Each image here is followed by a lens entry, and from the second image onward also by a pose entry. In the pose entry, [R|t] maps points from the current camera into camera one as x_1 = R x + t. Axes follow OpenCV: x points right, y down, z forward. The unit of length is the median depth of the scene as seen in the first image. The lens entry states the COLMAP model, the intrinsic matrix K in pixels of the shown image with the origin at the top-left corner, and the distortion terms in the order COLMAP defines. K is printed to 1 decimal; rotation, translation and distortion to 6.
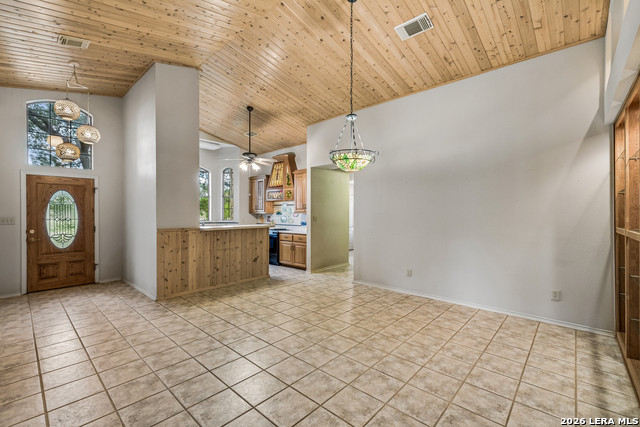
lens RADIAL K [[272.9, 0, 324.4], [0, 272.9, 213.7], [0, 0, 1]] dist [-0.000243, 0.000329]
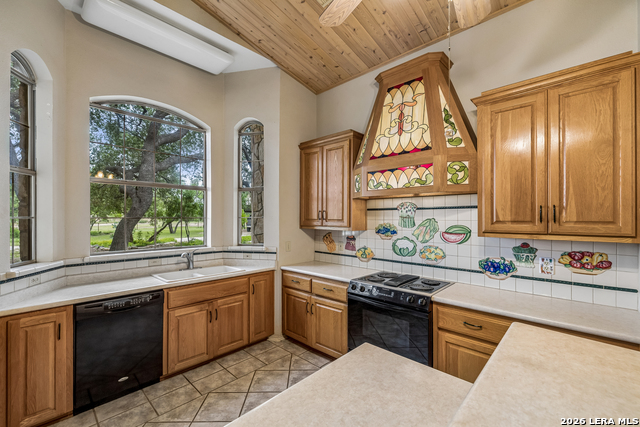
lens RADIAL K [[272.9, 0, 314.5], [0, 272.9, 217.0], [0, 0, 1]] dist [-0.000243, 0.000329]
pose [[0.999046, -0.000155, -0.043673, -0.250931], [-0.000201, 0.999967, -0.008141, -0.017032], [0.043673, 0.008142, 0.999013, 0.621799]]
